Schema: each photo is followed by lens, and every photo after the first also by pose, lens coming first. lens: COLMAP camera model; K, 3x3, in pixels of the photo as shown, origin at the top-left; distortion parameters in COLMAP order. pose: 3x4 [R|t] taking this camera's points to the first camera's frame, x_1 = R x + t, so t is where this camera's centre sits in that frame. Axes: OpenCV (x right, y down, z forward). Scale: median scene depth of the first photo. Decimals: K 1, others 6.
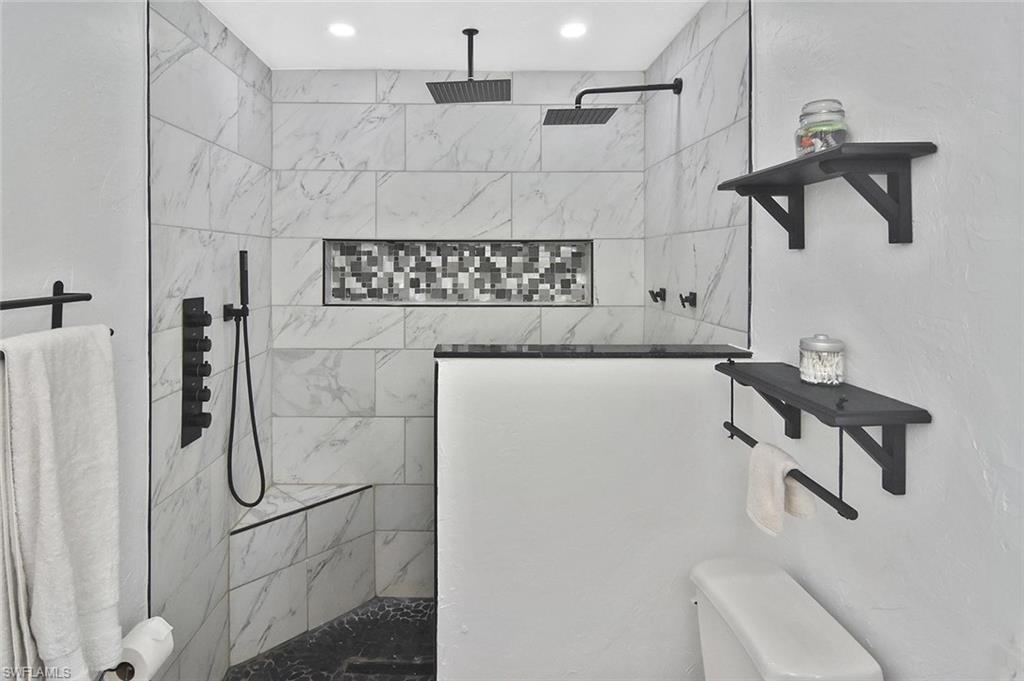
lens RADIAL K [[580.0, 0, 506.9], [0, 580.0, 251.6], [0, 0, 1]] dist [-0.001812, -0.000452]
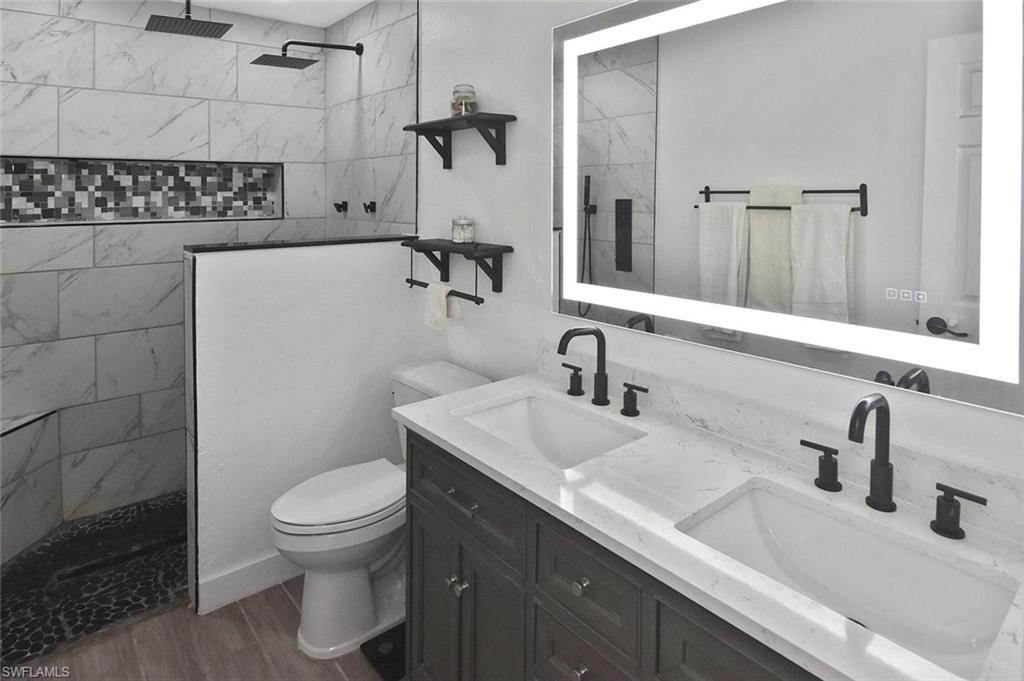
lens RADIAL K [[595.4, 0, 535.6], [0, 595.4, 293.6], [0, 0, 1]] dist [-0.000393, -0.017080]
pose [[0.762330, -0.108672, 0.638000, -0.263065], [-0.004364, 0.984916, 0.172977, 0.029979], [-0.647174, -0.134649, 0.750357, -0.306449]]
